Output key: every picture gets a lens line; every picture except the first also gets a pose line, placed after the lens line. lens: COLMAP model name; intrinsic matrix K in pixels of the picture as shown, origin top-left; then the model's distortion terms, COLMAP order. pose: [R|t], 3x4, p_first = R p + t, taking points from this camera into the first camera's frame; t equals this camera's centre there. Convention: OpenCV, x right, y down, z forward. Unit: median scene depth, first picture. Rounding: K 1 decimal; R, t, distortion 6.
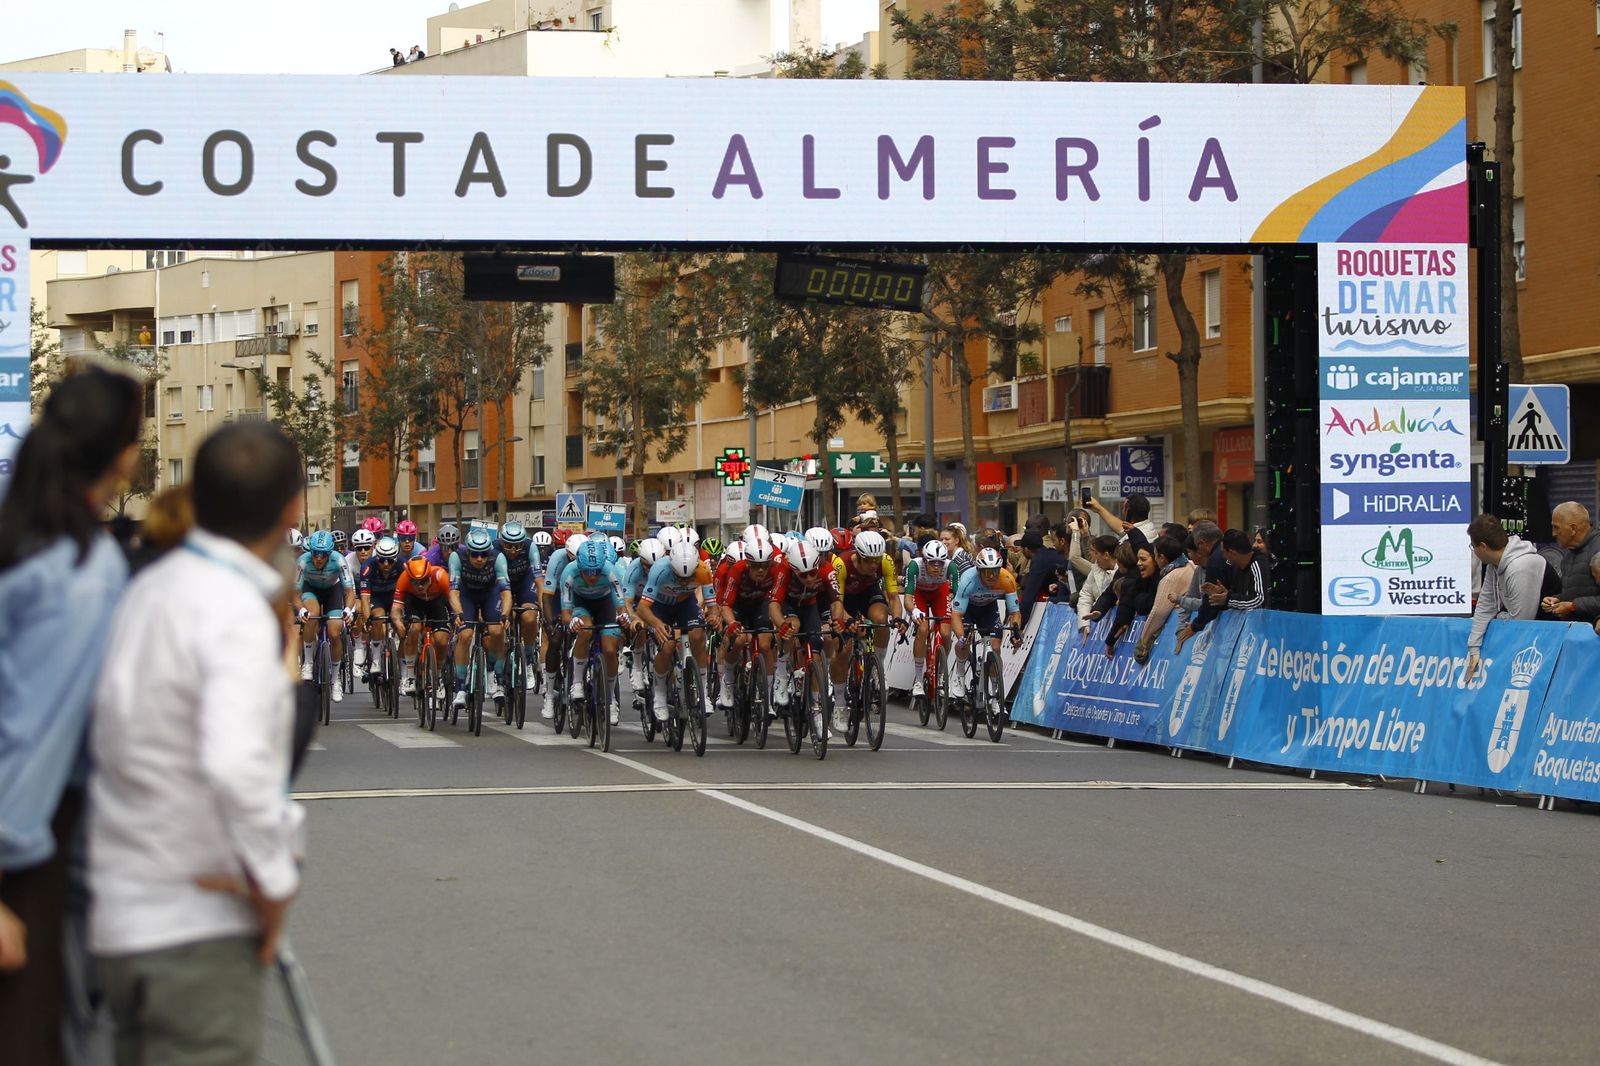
lens RADIAL K [[5900.7, 0, 800.0], [0, 5900.7, 533.0], [0, 0, 1]] dist [-0.089517, -1.847437]
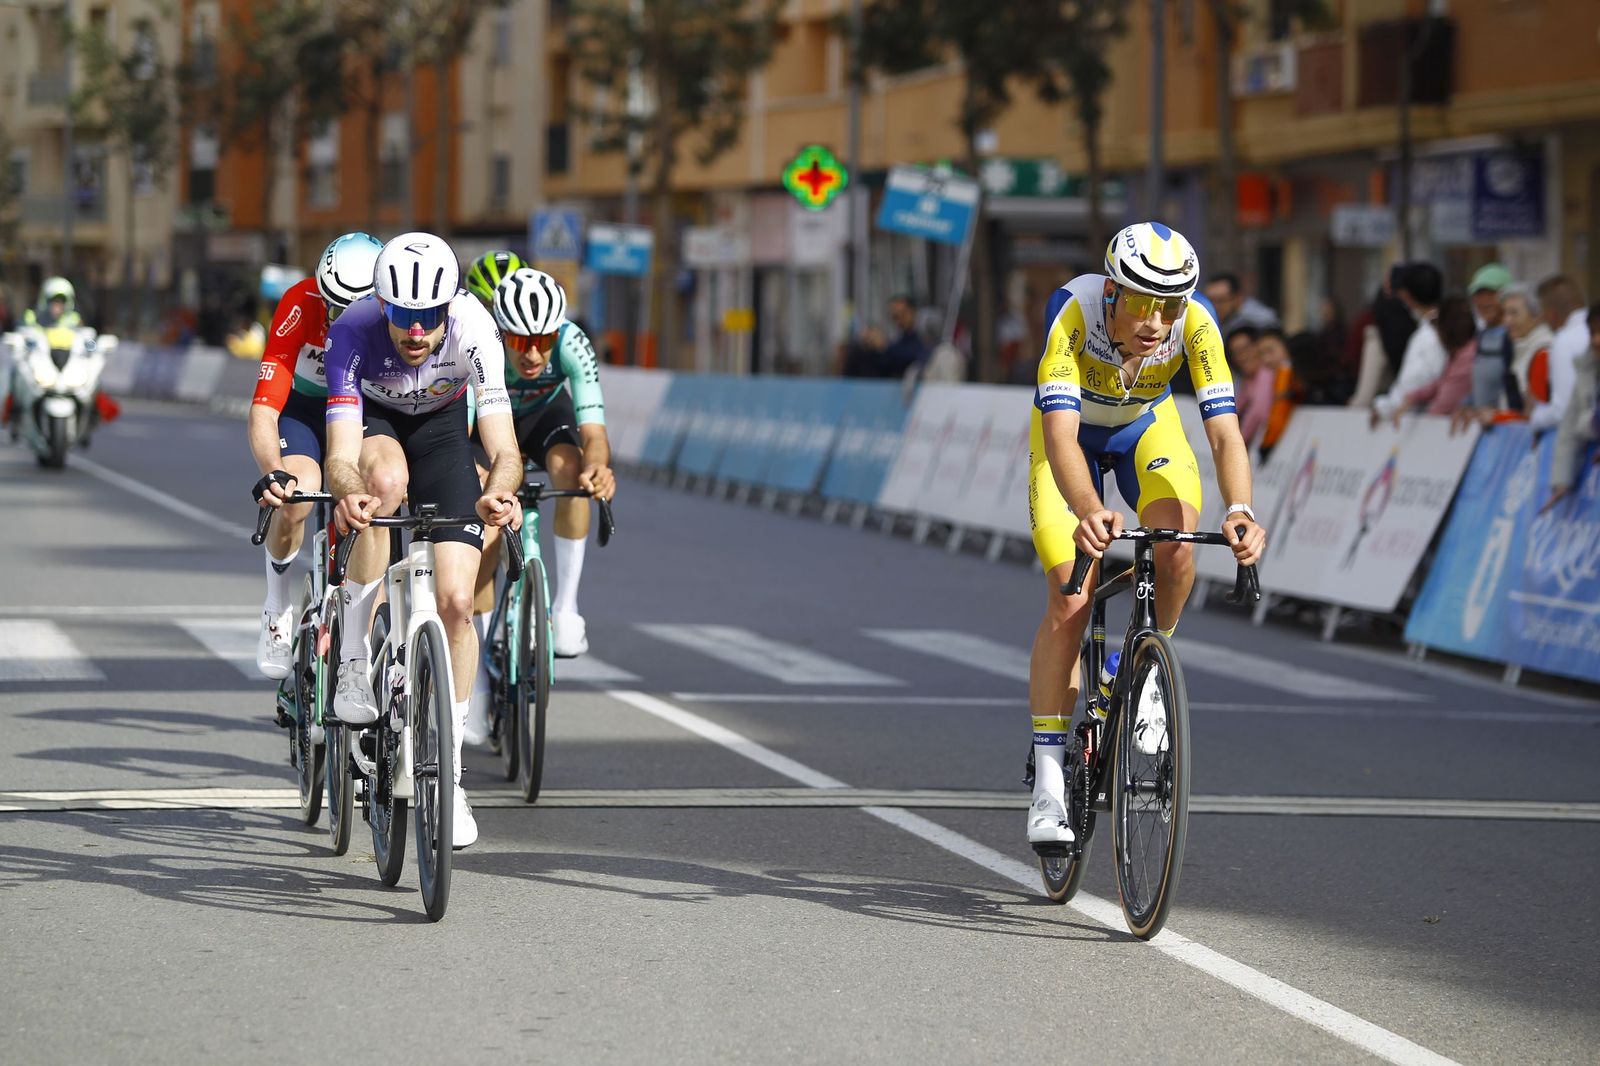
lens RADIAL K [[8116.5, 0, 803.2], [0, 8116.5, 459.6], [0, 0, 1]] dist [0.266427, 9.891788]
pose [[0.999728, 0.022987, -0.003890, -0.008445], [-0.022901, 0.999521, 0.020825, 0.000755], [0.004367, -0.020731, 0.999776, 0.140929]]
